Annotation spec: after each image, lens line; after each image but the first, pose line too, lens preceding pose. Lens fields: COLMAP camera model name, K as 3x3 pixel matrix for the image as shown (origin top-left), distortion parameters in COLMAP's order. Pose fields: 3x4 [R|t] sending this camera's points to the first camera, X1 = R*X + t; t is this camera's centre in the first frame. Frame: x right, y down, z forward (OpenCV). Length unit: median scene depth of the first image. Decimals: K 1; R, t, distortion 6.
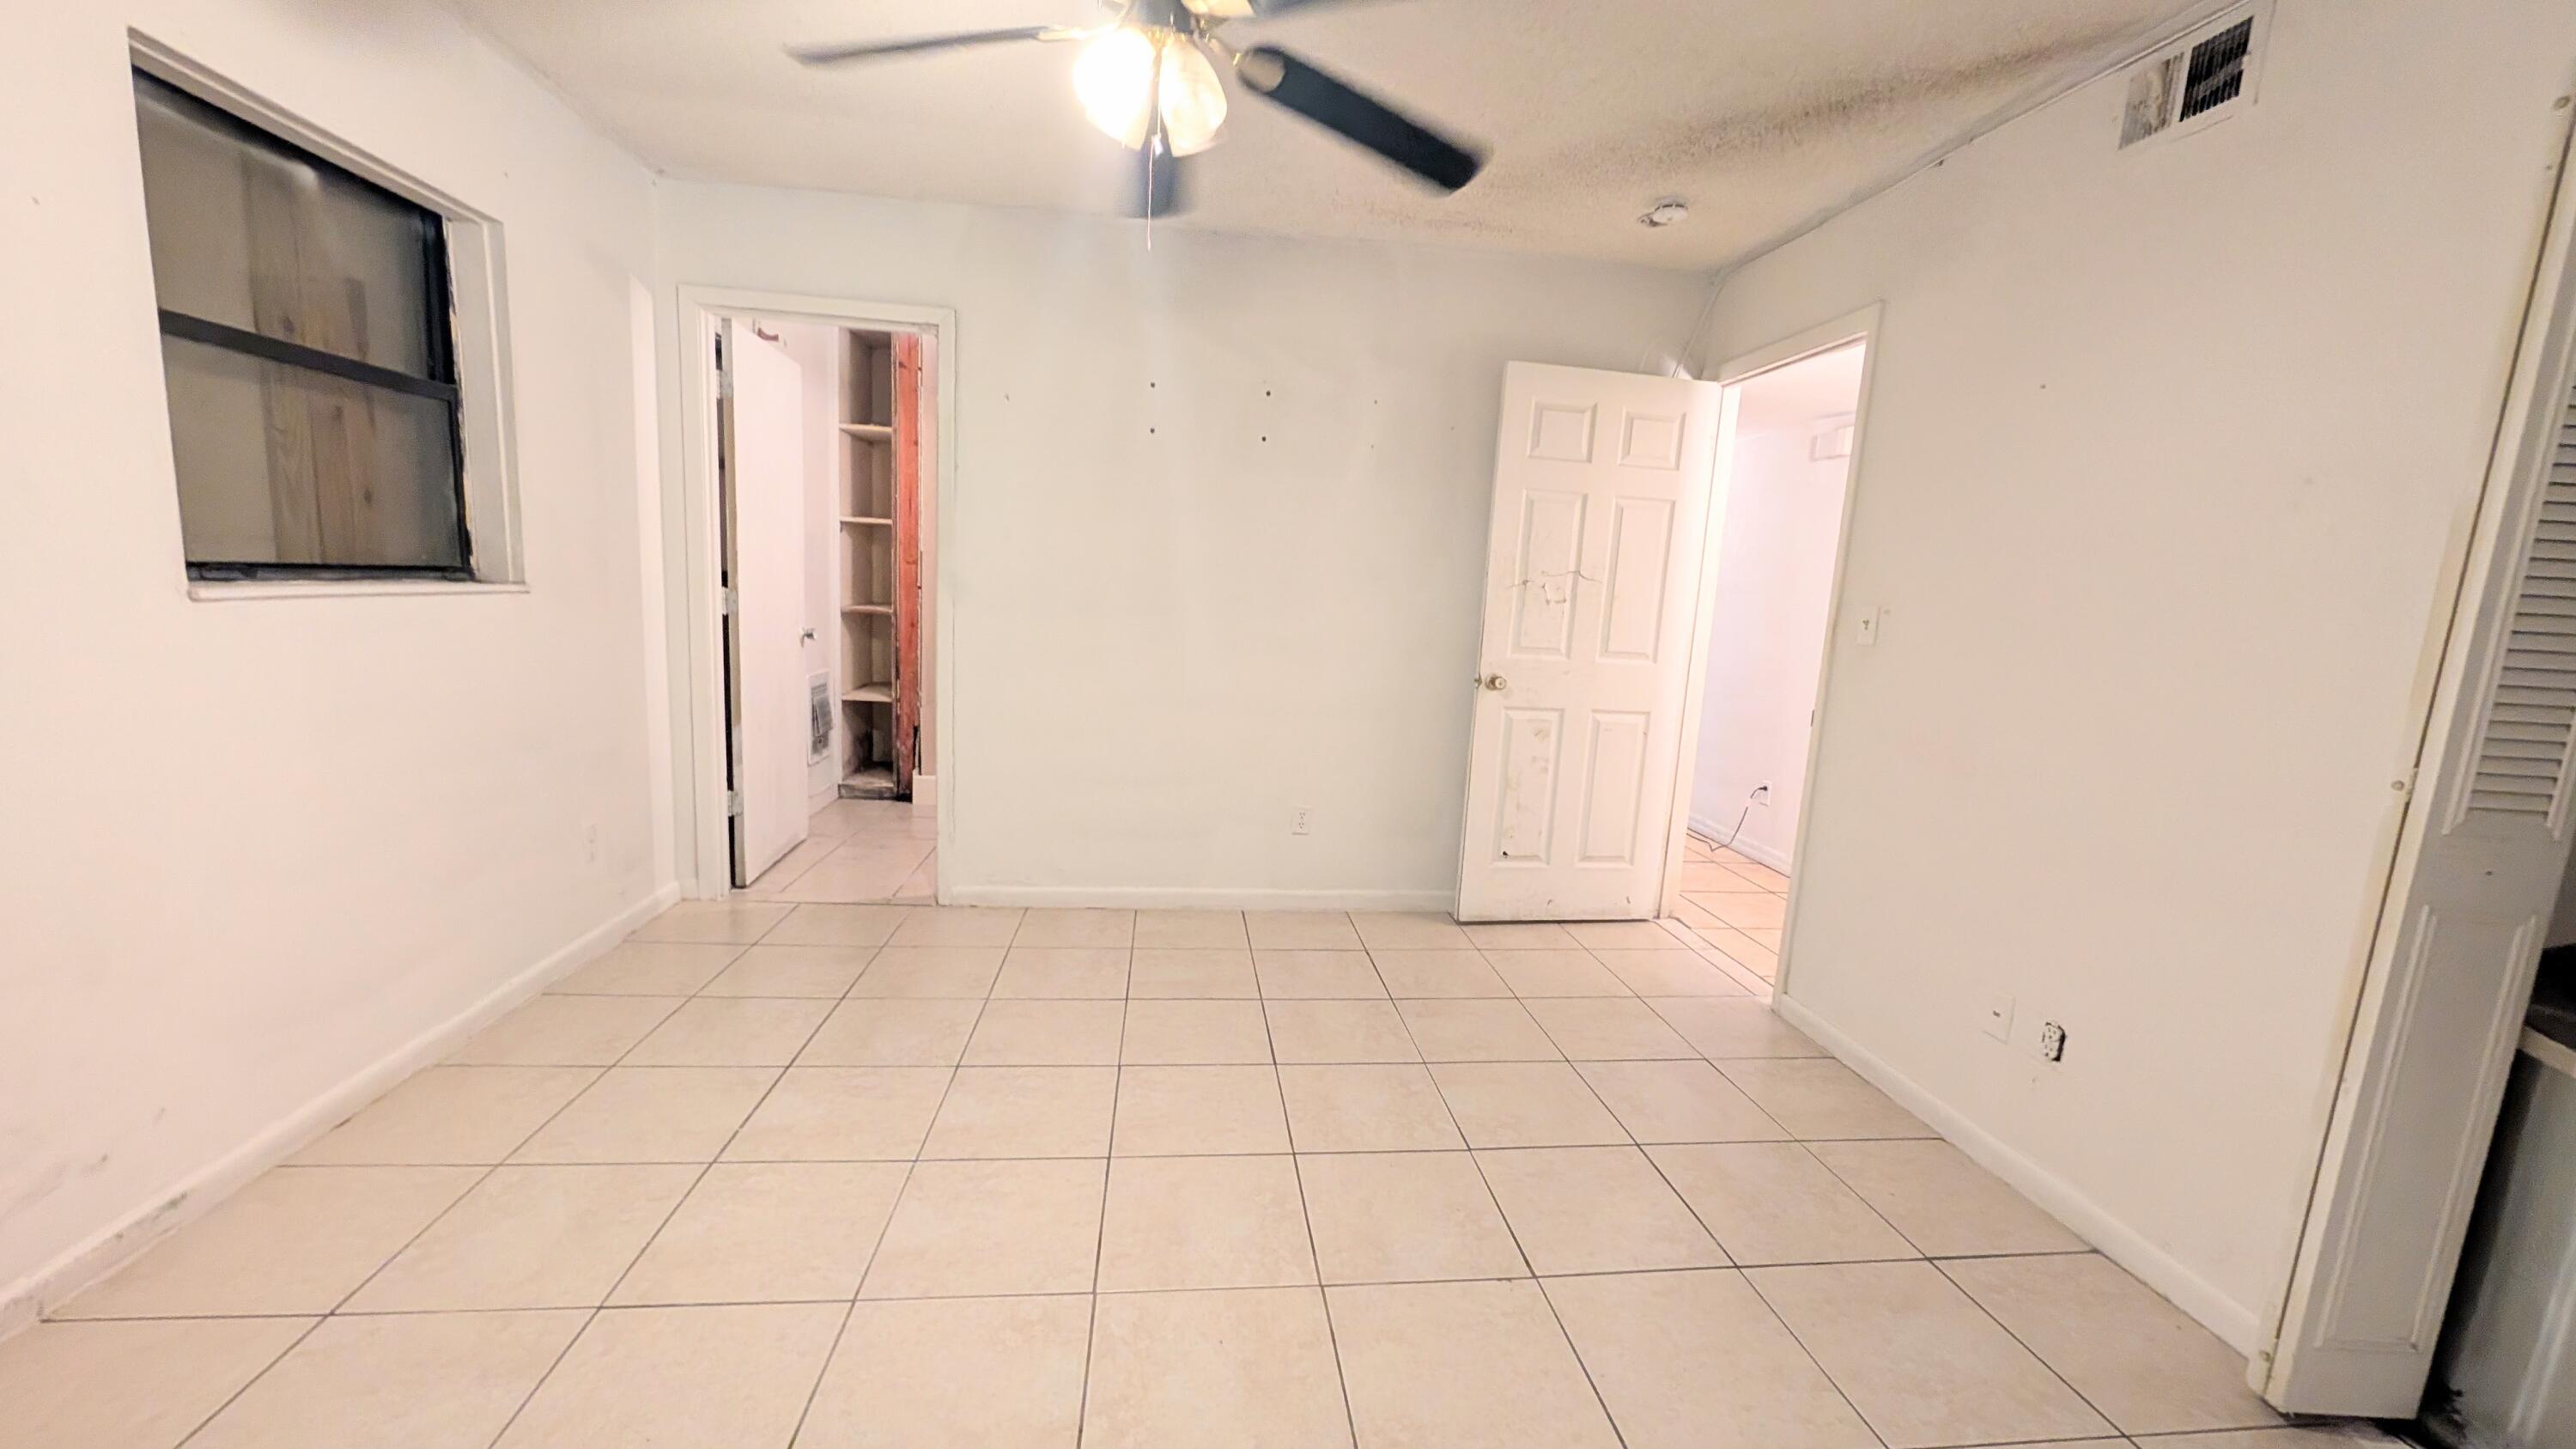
lens RADIAL K [[970.4, 0, 1290.1], [0, 970.4, 728.7], [0, 0, 1]] dist [-0.000404, 0.000118]
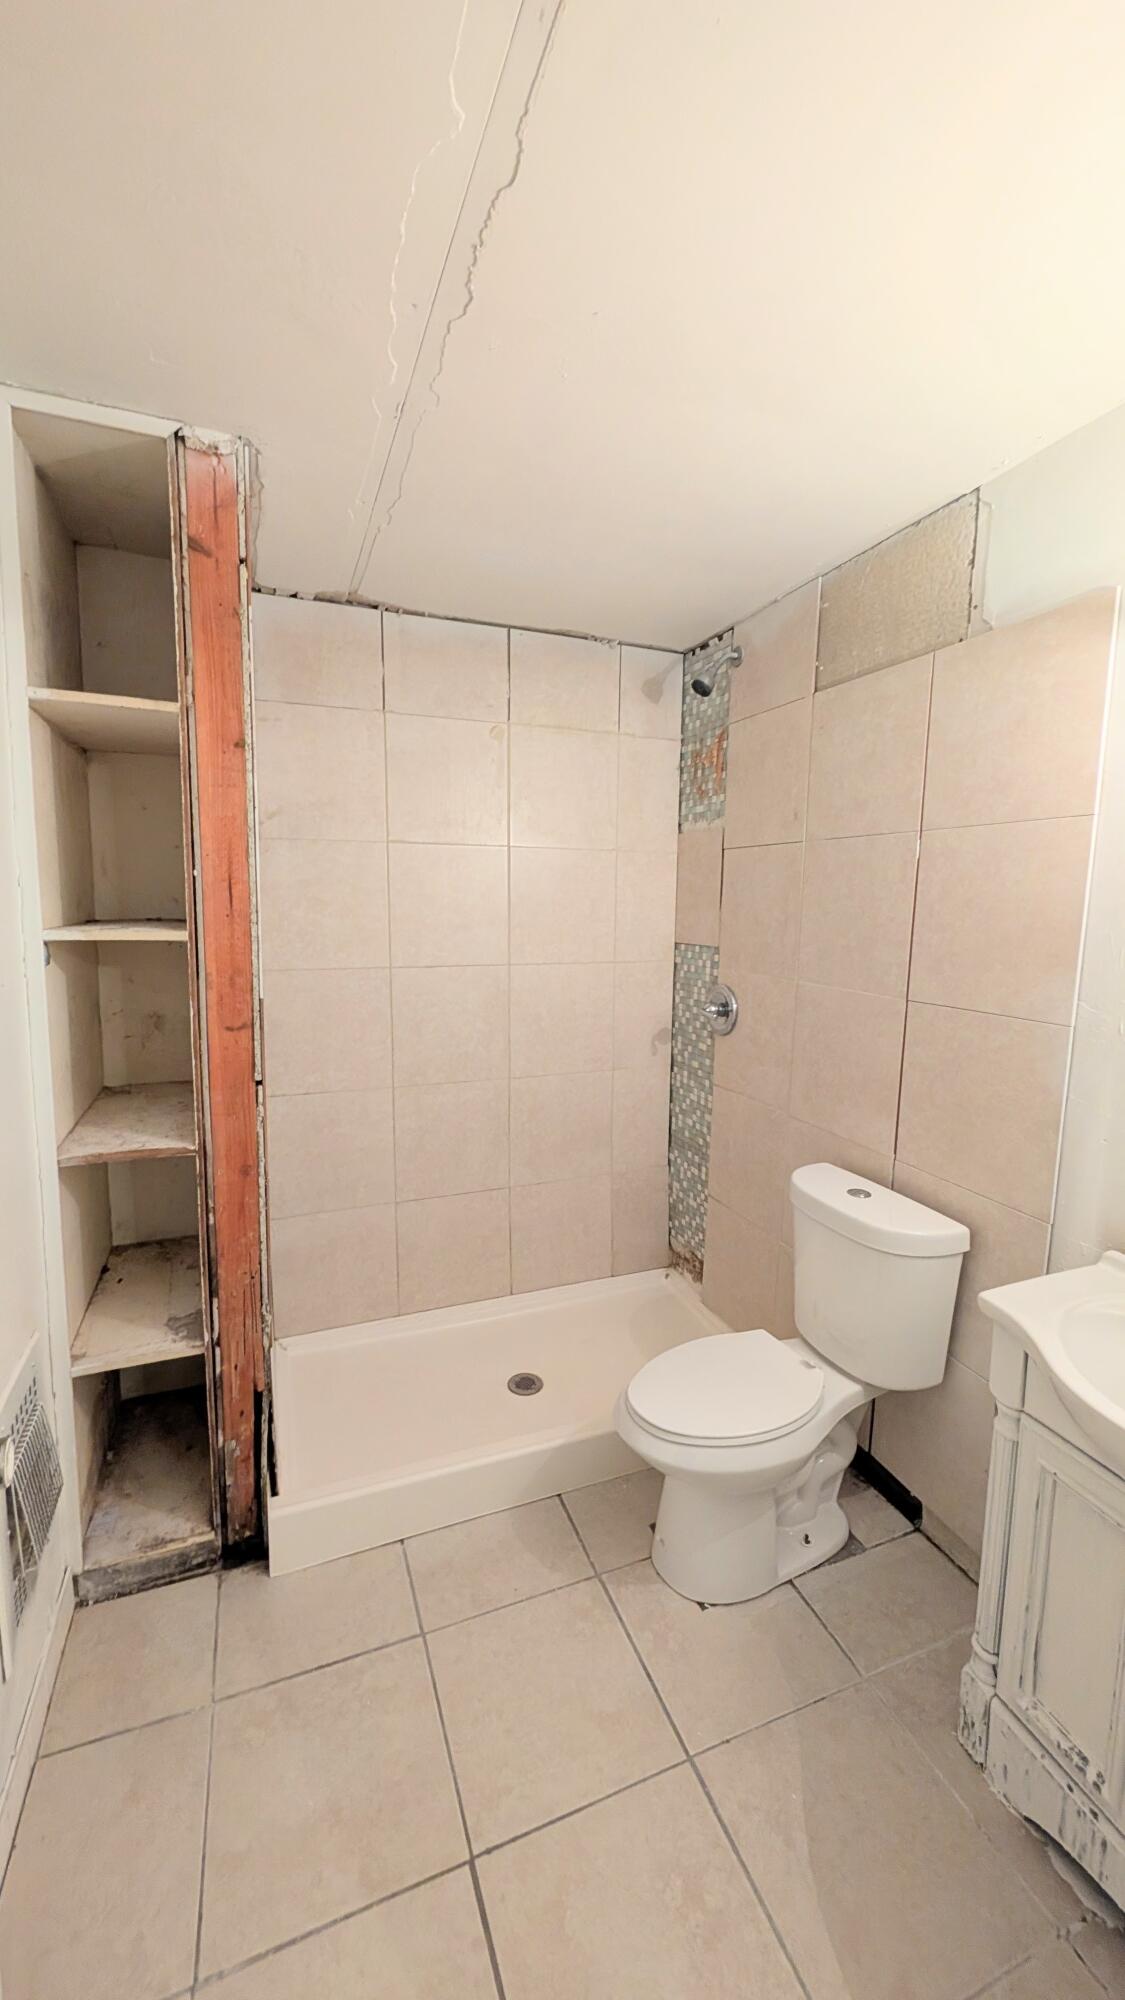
lens RADIAL K [[753.3, 0, 550.3], [0, 753.3, 995.6], [0, 0, 1]] dist [-0.000404, 0.000118]
pose [[0.970191, -0.073976, 0.230776, -0.332431], [0.079376, 0.996744, -0.014192, -0.169631], [-0.228975, 0.032087, 0.972903, 0.648667]]
